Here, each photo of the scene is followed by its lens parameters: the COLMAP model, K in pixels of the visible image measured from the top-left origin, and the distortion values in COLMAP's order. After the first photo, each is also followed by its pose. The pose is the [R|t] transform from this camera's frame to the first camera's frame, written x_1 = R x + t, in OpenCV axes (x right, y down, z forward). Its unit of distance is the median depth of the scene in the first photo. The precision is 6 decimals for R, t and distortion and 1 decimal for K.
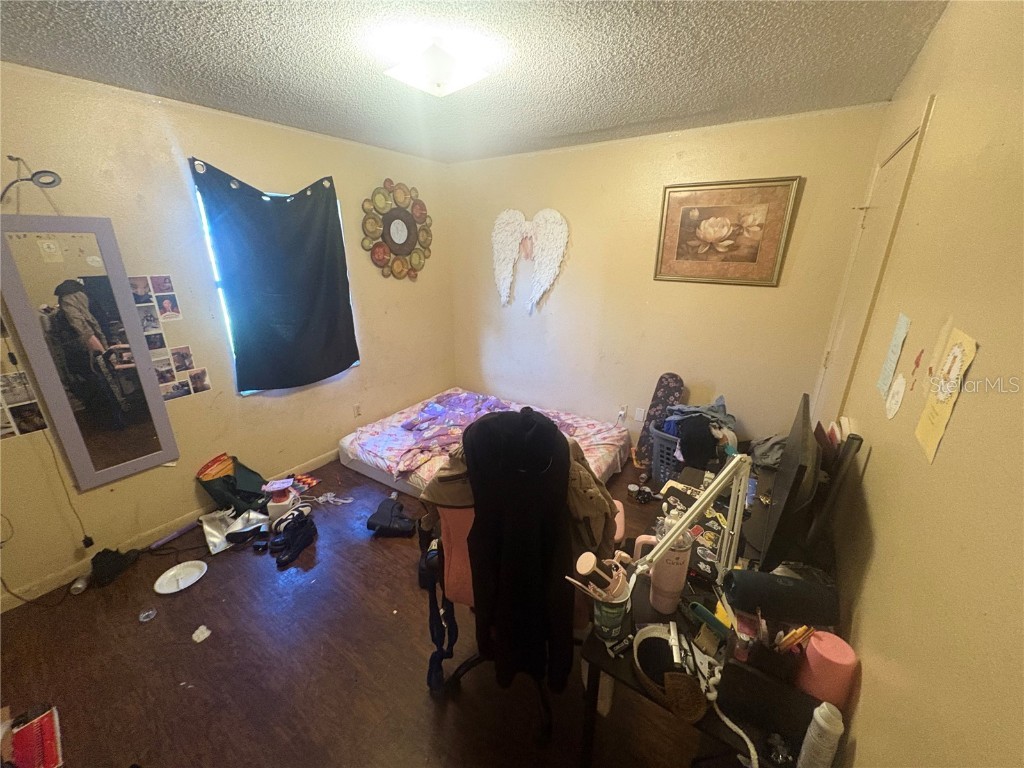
lens RADIAL K [[406.8, 0, 510.4], [0, 406.8, 382.1], [0, 0, 1]] dist [0.003160, -0.000021]
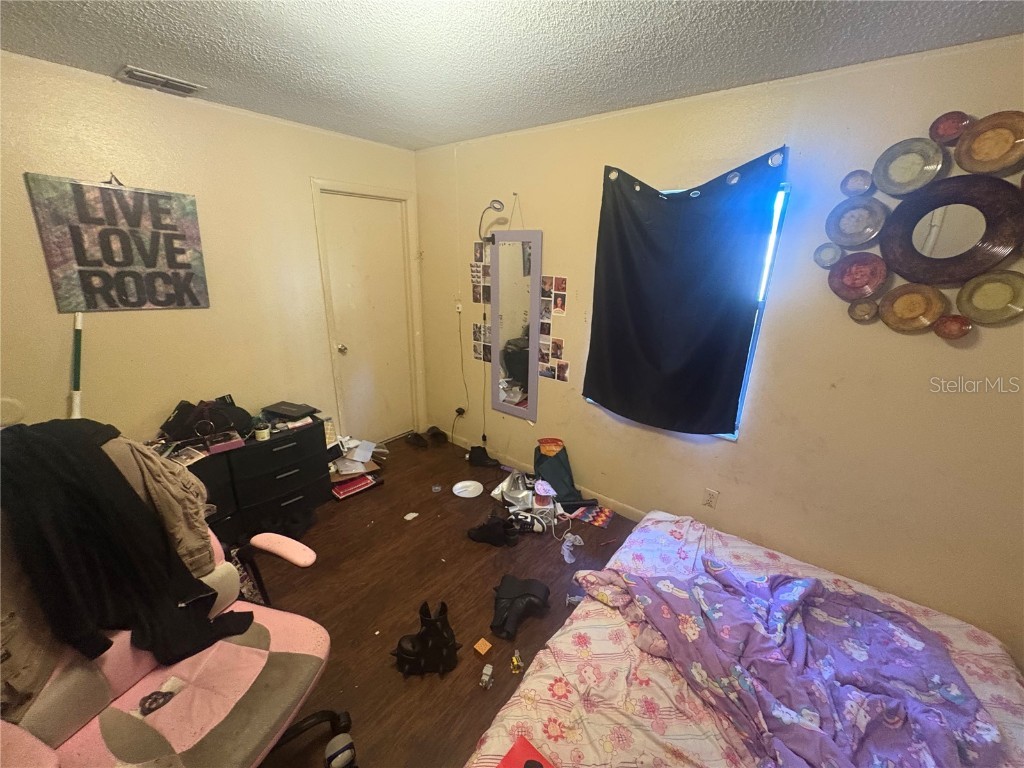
lens RADIAL K [[406.8, 0, 511.0], [0, 406.8, 383.6], [0, 0, 1]] dist [0.003160, -0.000021]
pose [[-0.073918, 0.308869, -0.948228, 0.329976], [-0.346630, 0.883587, 0.314835, -0.281928], [0.935085, 0.351956, 0.041751, 0.842700]]
